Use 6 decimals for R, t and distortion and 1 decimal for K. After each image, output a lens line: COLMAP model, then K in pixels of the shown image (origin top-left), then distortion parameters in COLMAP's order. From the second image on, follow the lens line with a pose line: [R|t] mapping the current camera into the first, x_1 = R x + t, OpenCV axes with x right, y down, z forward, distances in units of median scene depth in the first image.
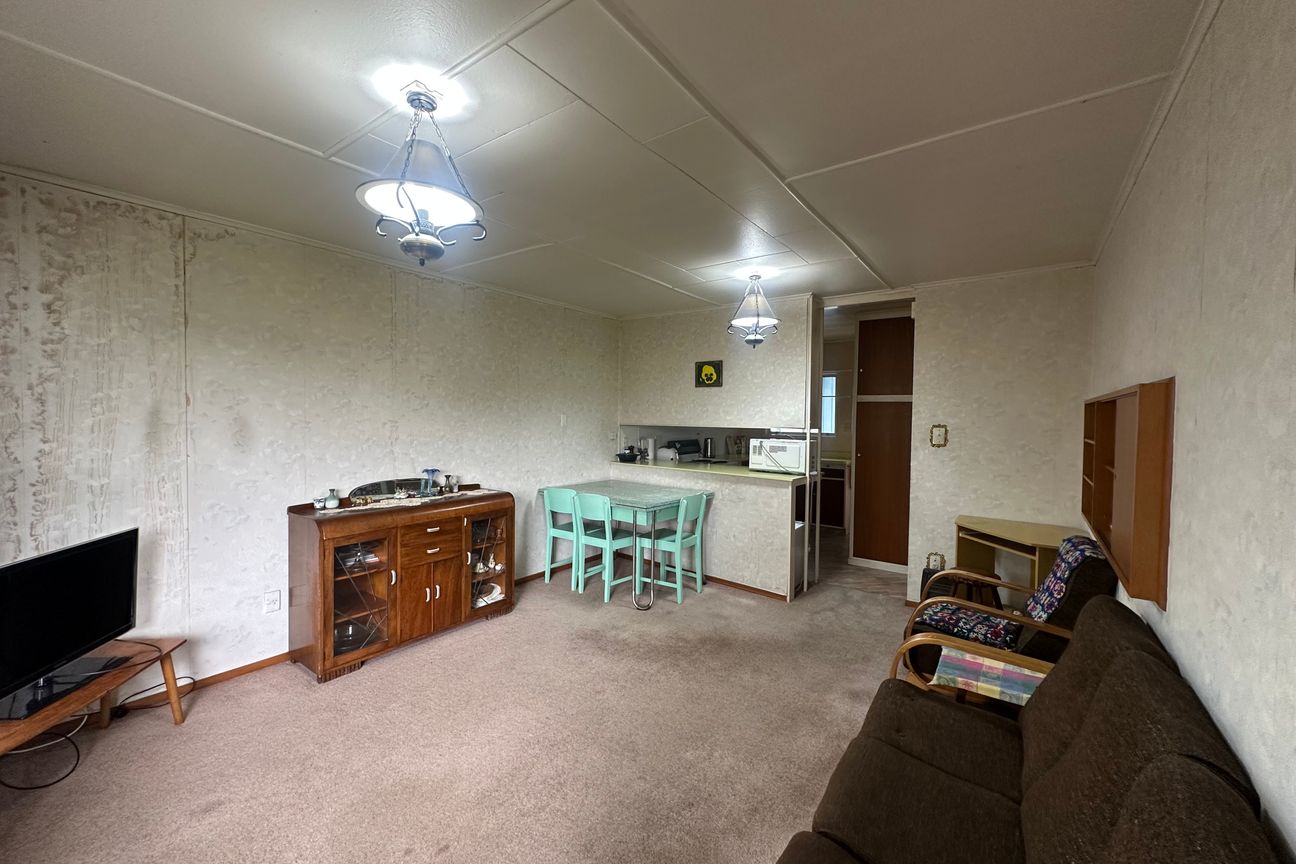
lens RADIAL K [[520.0, 0, 648.0], [0, 520.0, 432.0], [0, 0, 1]] dist [-0.002319, -0.000158]
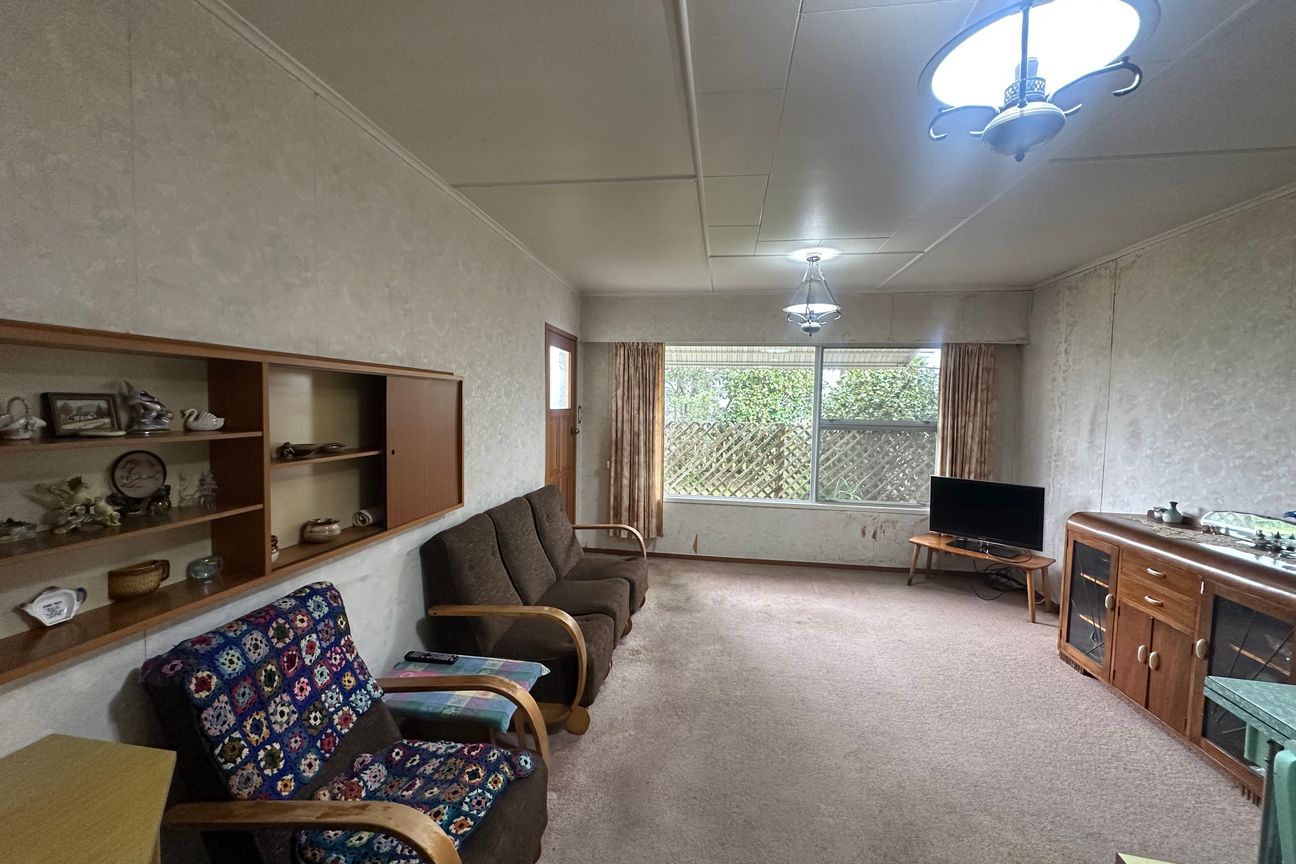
lens RADIAL K [[520.0, 0, 648.0], [0, 520.0, 432.0], [0, 0, 1]] dist [-0.002319, -0.000158]
pose [[-0.890199, -0.000074, -0.455573, 0.752904], [-0.040007, 0.996149, 0.078013, -0.052778], [0.453812, 0.087673, -0.886774, 1.766319]]
